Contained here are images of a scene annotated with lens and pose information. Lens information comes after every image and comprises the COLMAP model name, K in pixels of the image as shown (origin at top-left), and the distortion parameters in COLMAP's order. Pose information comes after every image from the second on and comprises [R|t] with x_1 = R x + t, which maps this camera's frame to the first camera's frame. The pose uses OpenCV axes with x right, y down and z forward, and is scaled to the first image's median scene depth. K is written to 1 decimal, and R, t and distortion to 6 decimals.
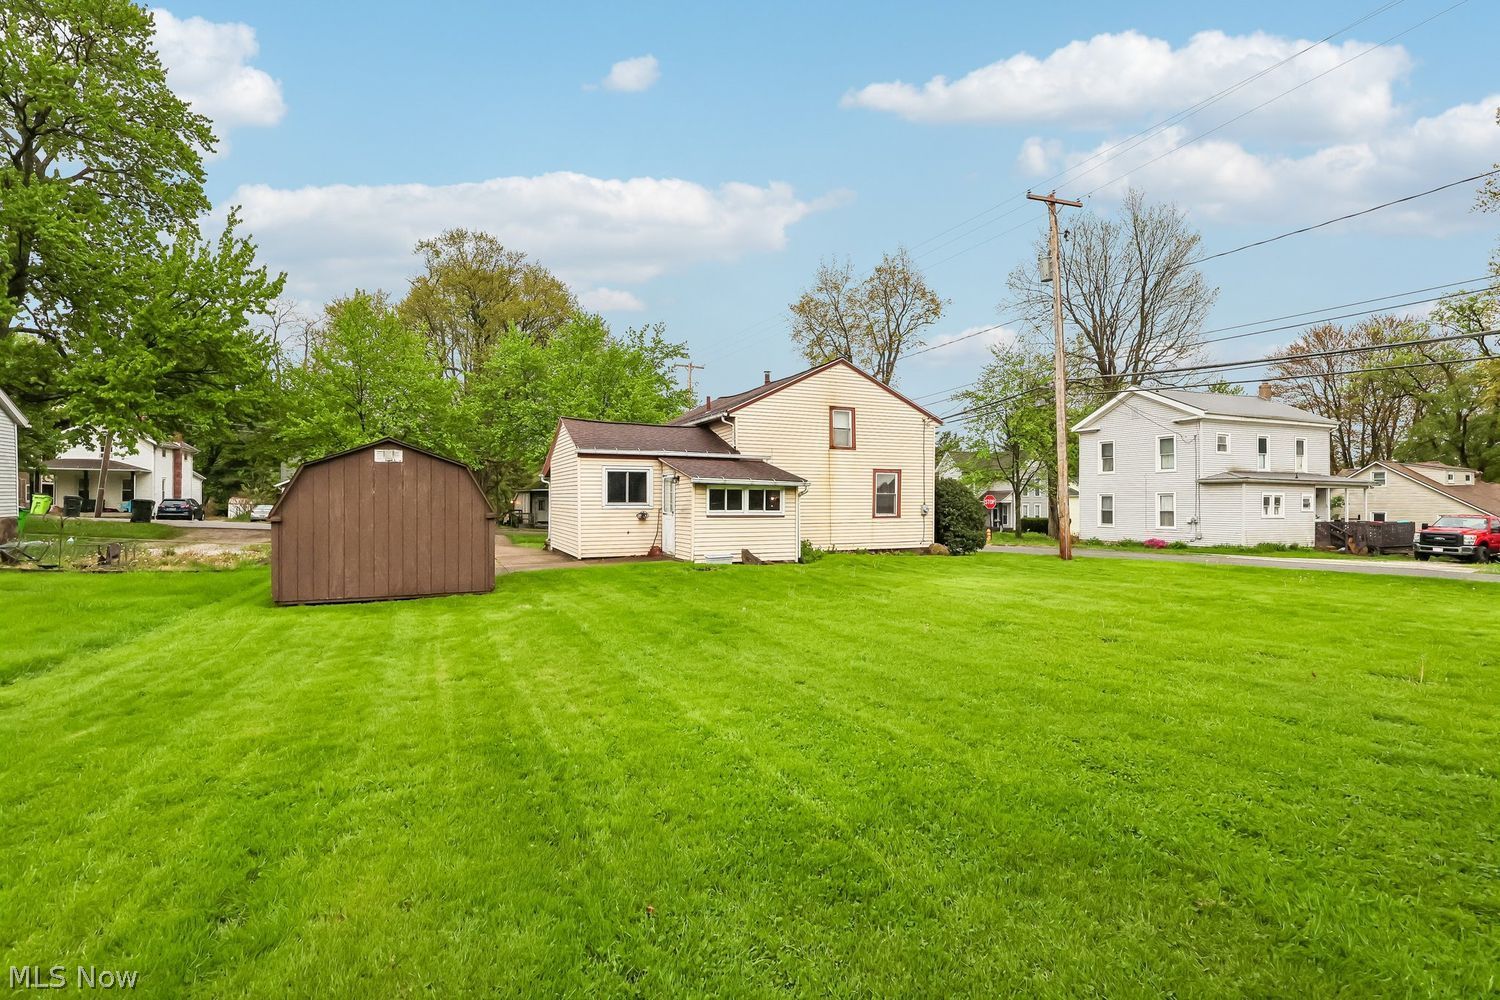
lens RADIAL K [[696.3, 0, 756.3], [0, 696.3, 496.9], [0, 0, 1]] dist [-0.003206, 0.002402]
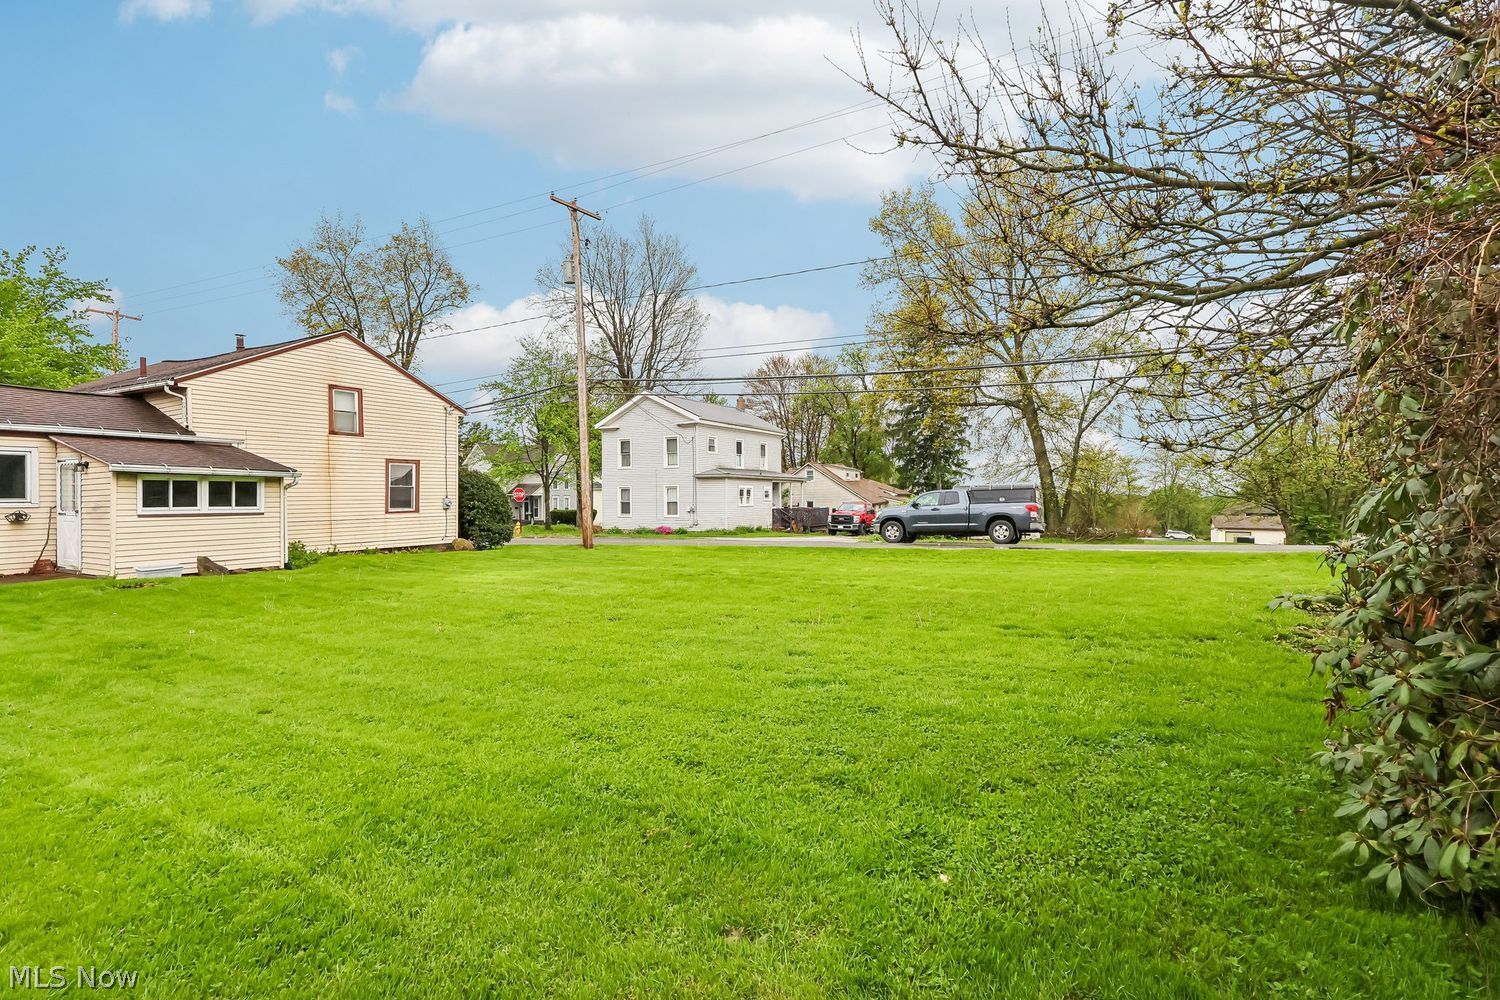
lens RADIAL K [[696.3, 0, 752.9], [0, 696.3, 492.9], [0, 0, 1]] dist [-0.003206, 0.002402]
pose [[0.798757, -0.004816, 0.601634, 0.008000], [0.002184, 0.999985, 0.005105, 0.000531], [-0.601649, -0.002764, 0.798755, -0.003774]]
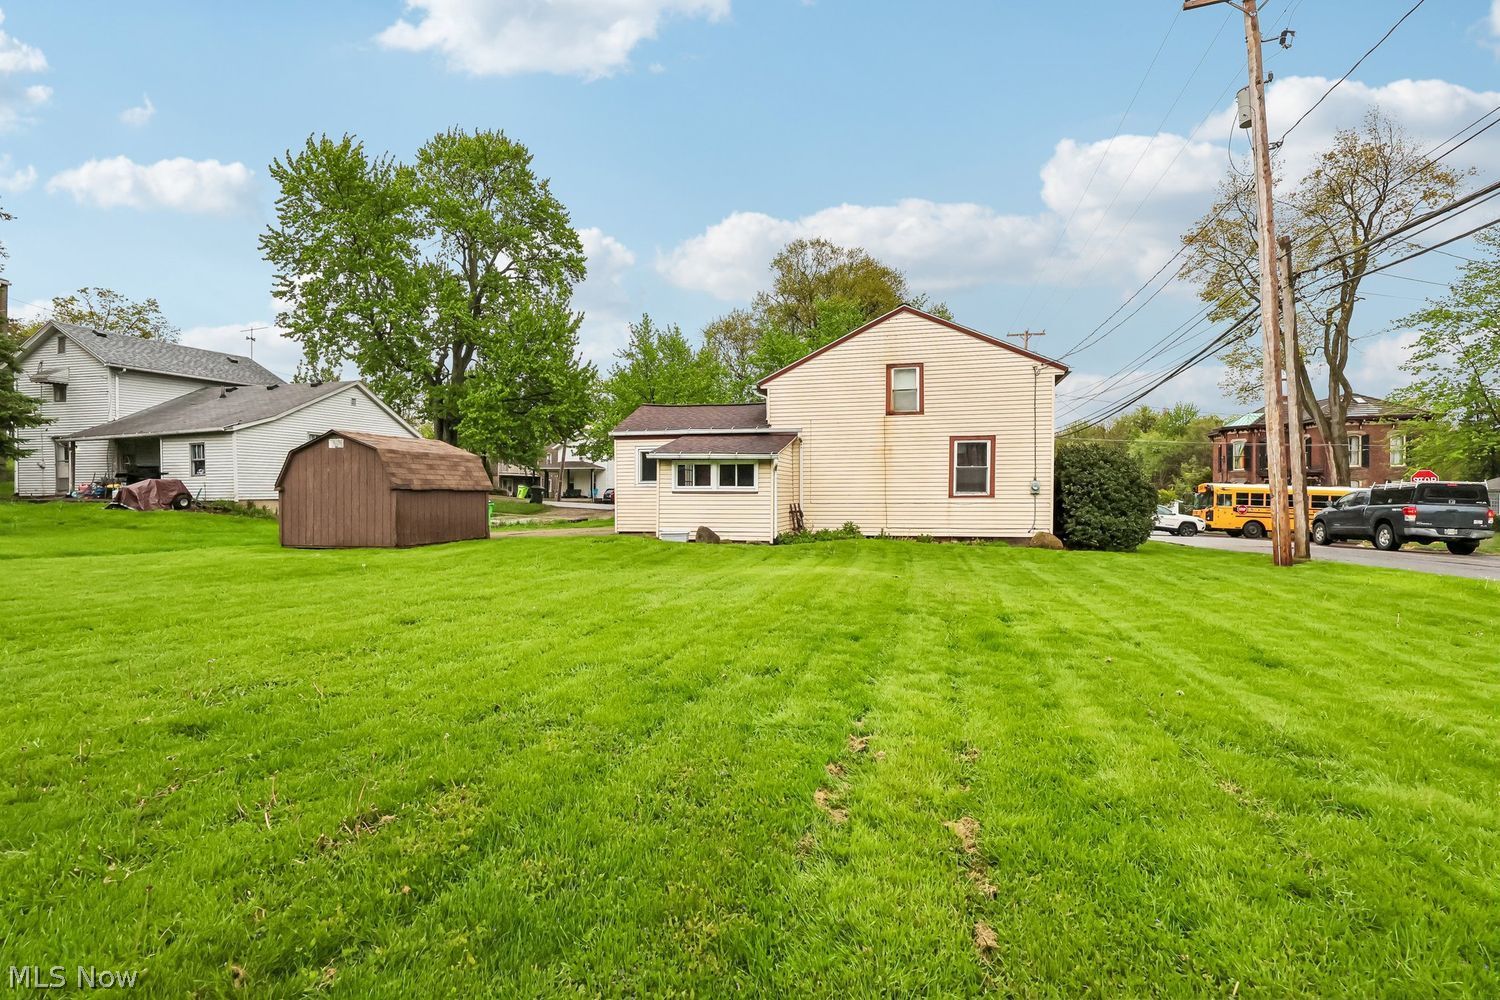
lens RADIAL K [[696.3, 0, 734.5], [0, 696.3, 486.5], [0, 0, 1]] dist [-0.003206, 0.002402]
pose [[0.776731, -0.008995, -0.629769, 0.629066], [0.007422, 0.999959, -0.005129, 0.026037], [0.629789, -0.000690, 0.776766, 0.293497]]
